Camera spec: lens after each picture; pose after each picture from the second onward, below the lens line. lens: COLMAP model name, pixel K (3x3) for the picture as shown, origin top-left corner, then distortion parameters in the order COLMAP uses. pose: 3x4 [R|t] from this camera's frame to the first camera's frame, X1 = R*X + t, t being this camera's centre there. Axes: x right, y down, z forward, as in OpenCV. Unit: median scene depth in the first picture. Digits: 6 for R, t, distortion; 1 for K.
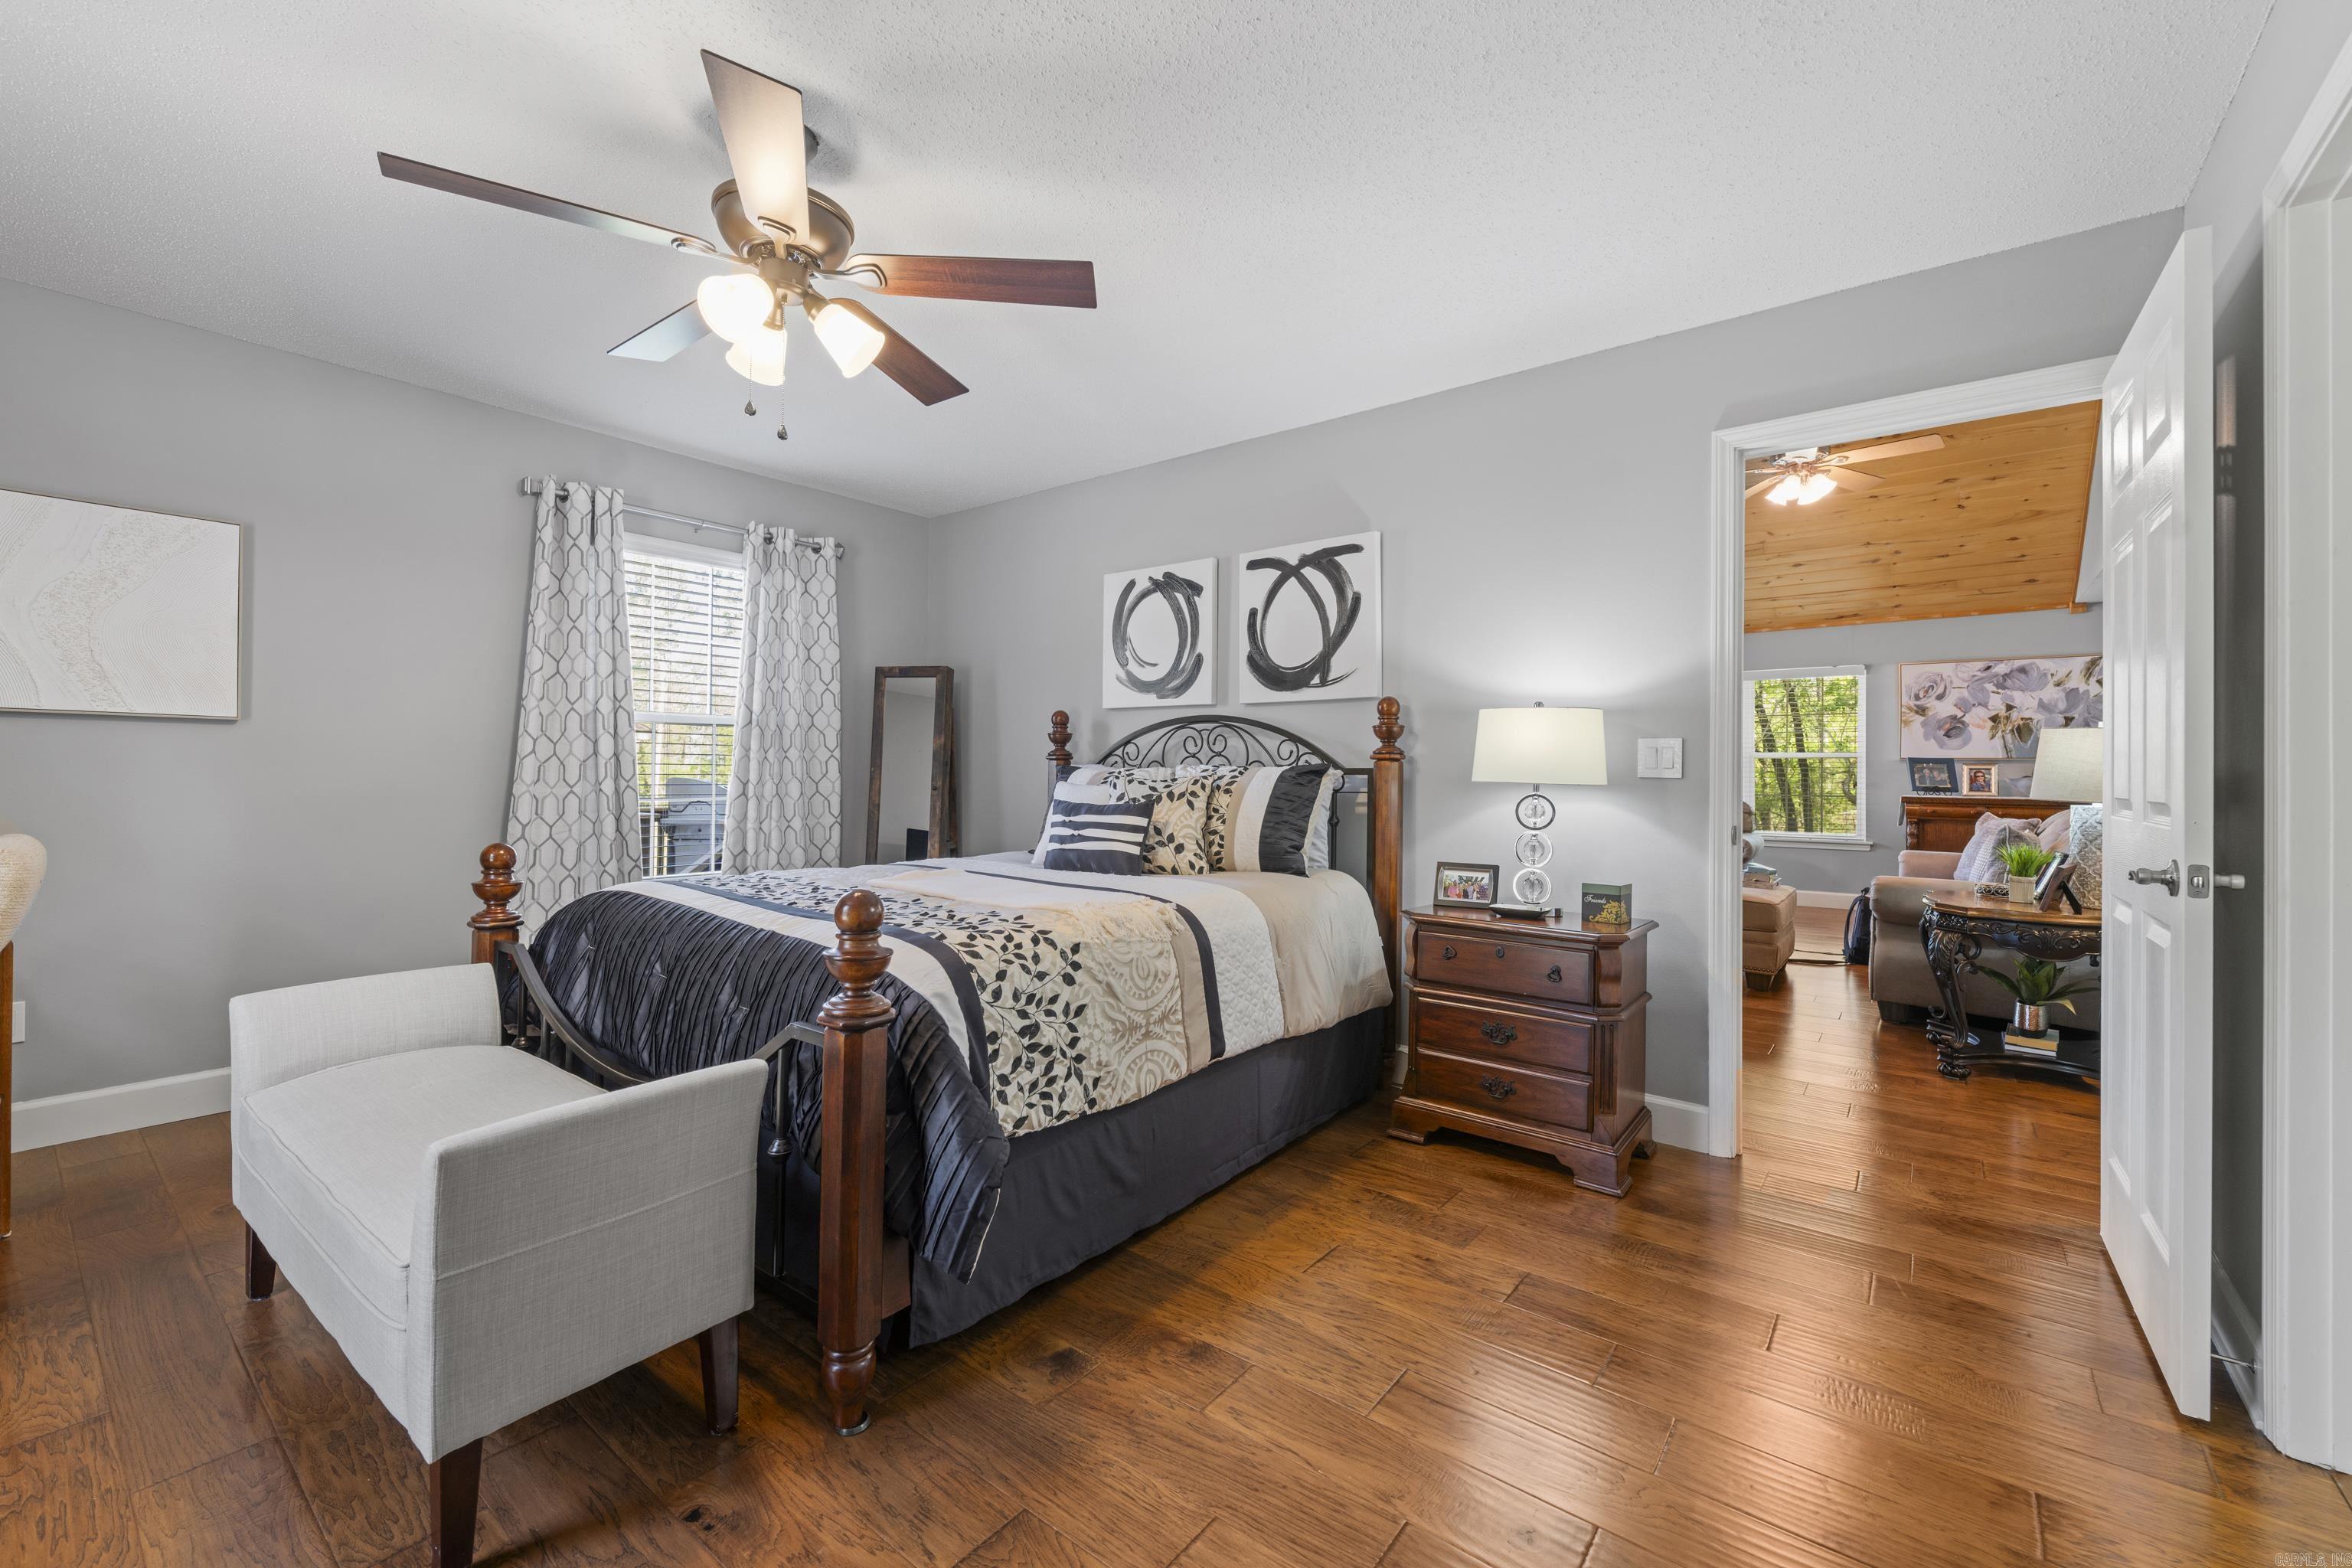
lens RADIAL K [[964.5, 0, 1164.1], [0, 964.5, 776.8], [0, 0, 1]] dist [-0.000014, -0.000355]
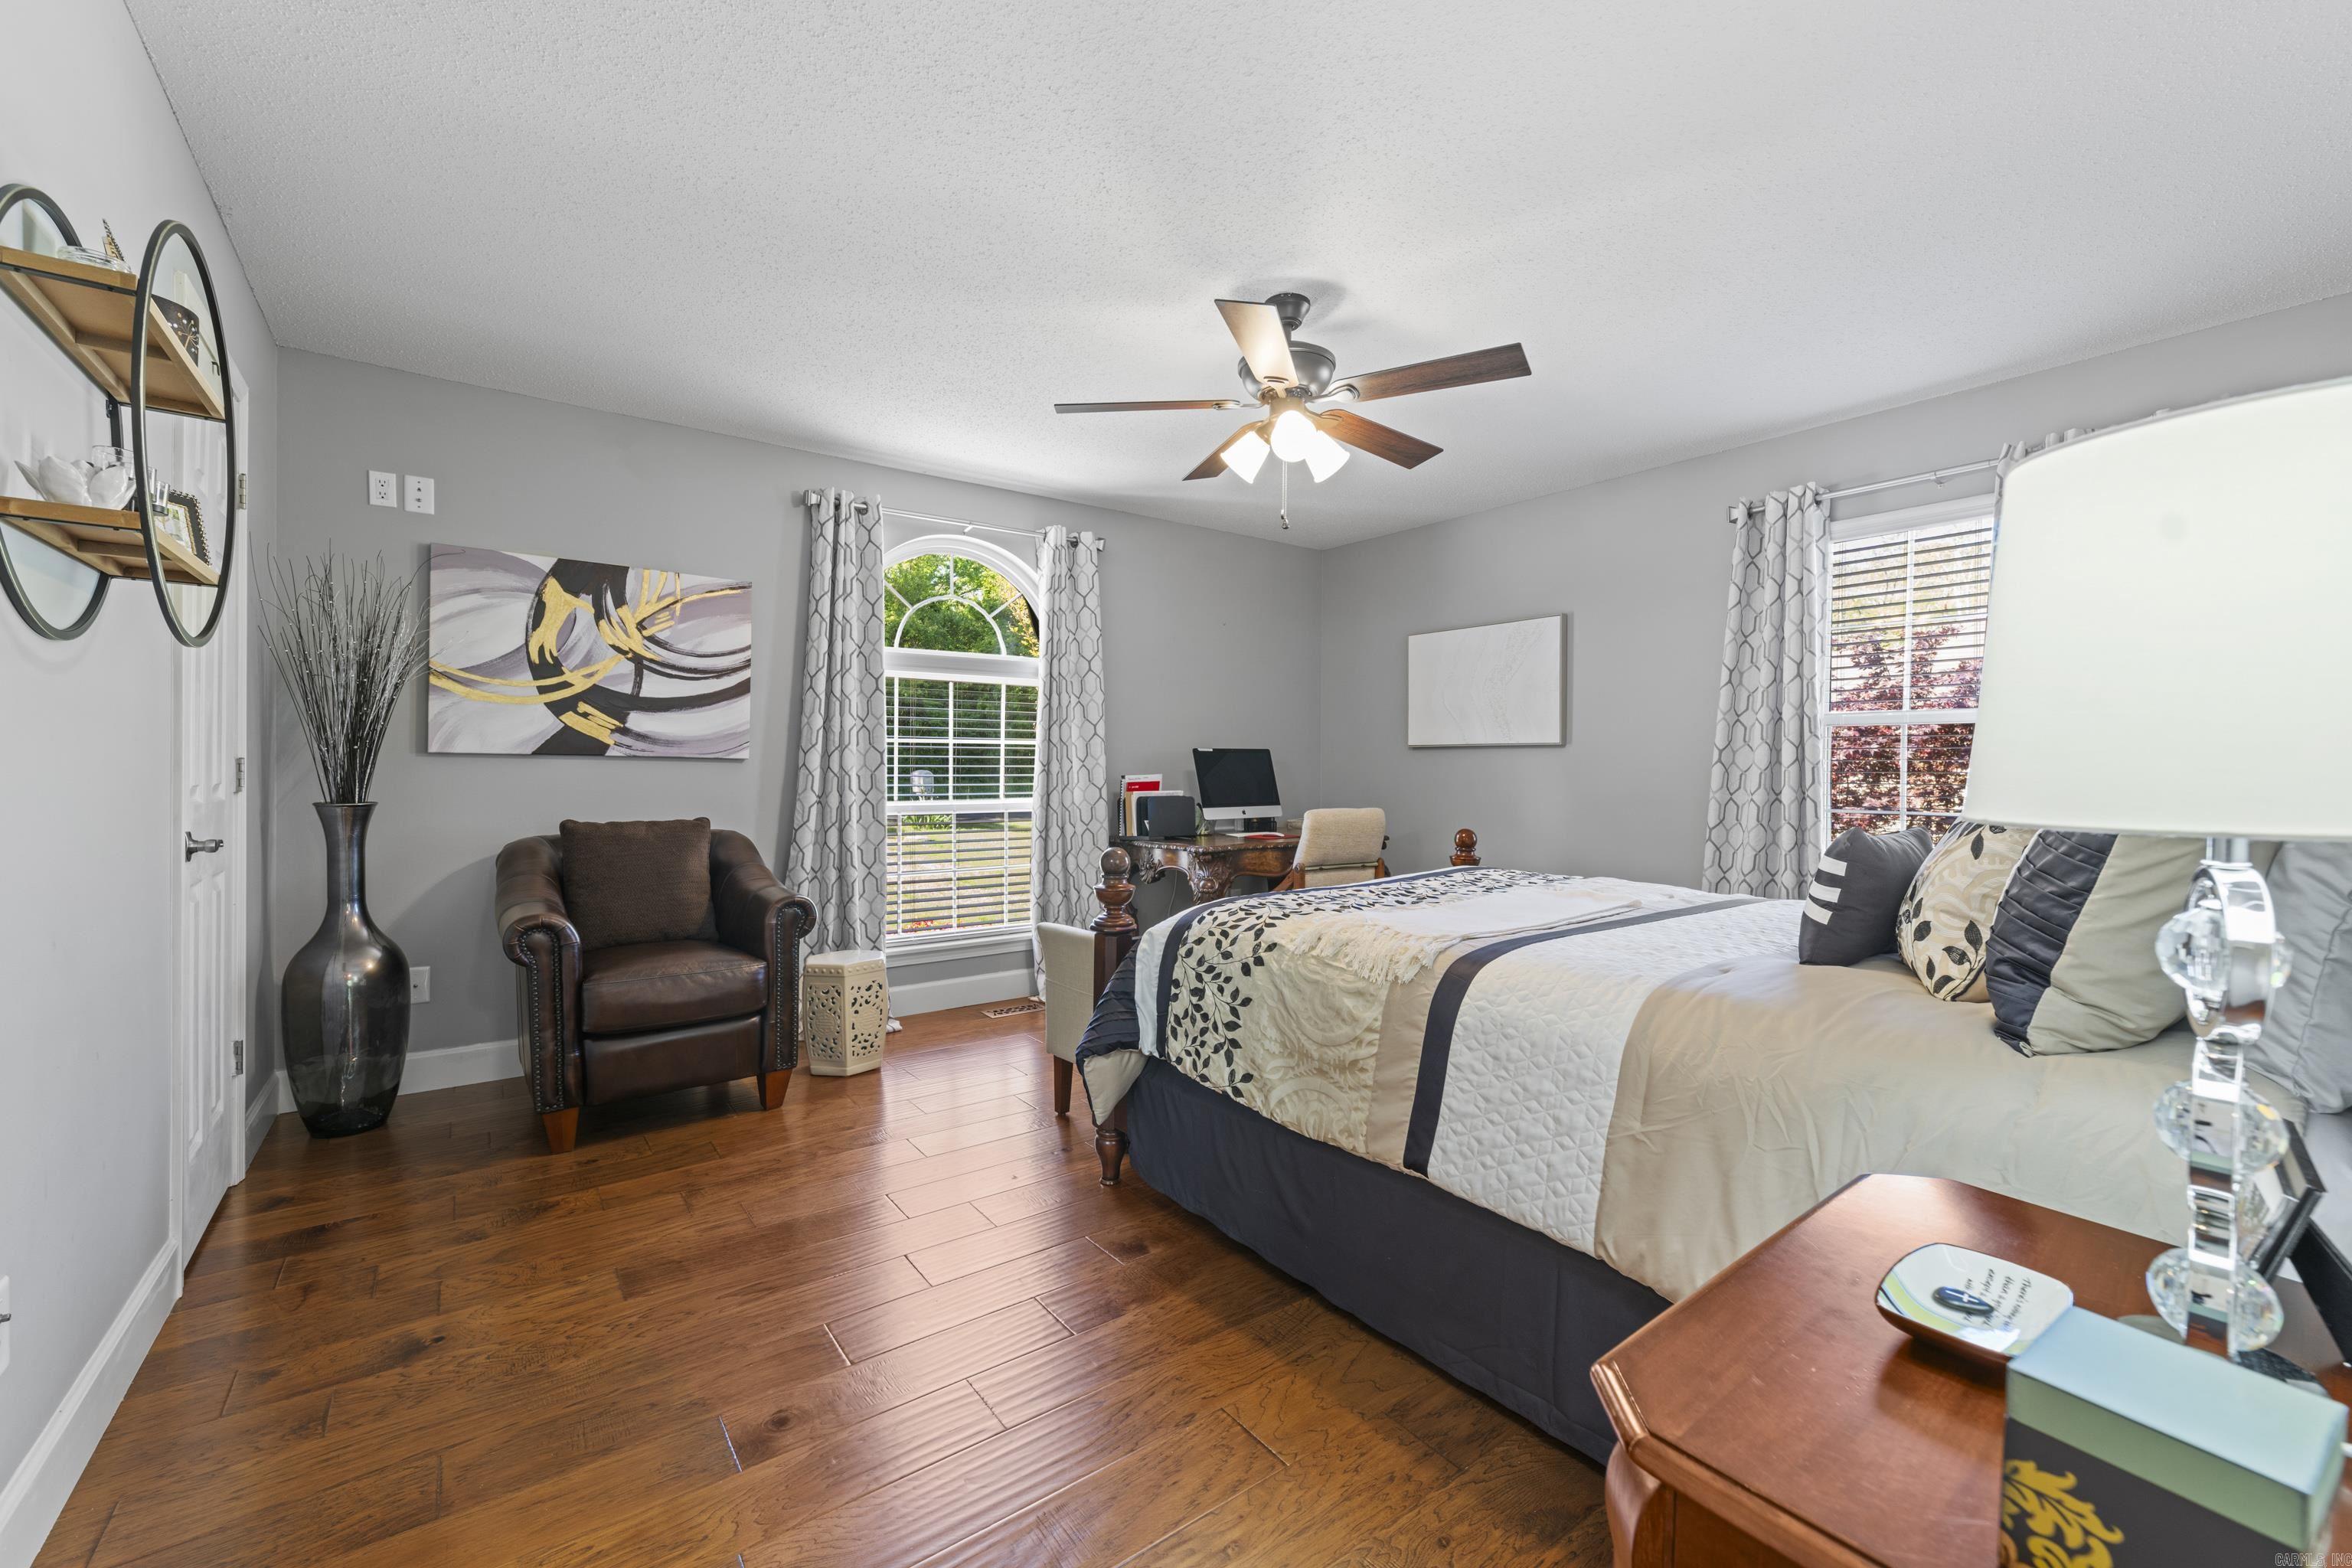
lens RADIAL K [[964.5, 0, 1176.5], [0, 964.5, 780.5], [0, 0, 1]] dist [-0.000014, -0.000355]
pose [[-0.262393, -0.001060, -0.964961, 0.973917], [-0.014286, 0.999894, 0.002787, 0.000538], [0.964855, 0.014517, -0.262380, 1.238839]]
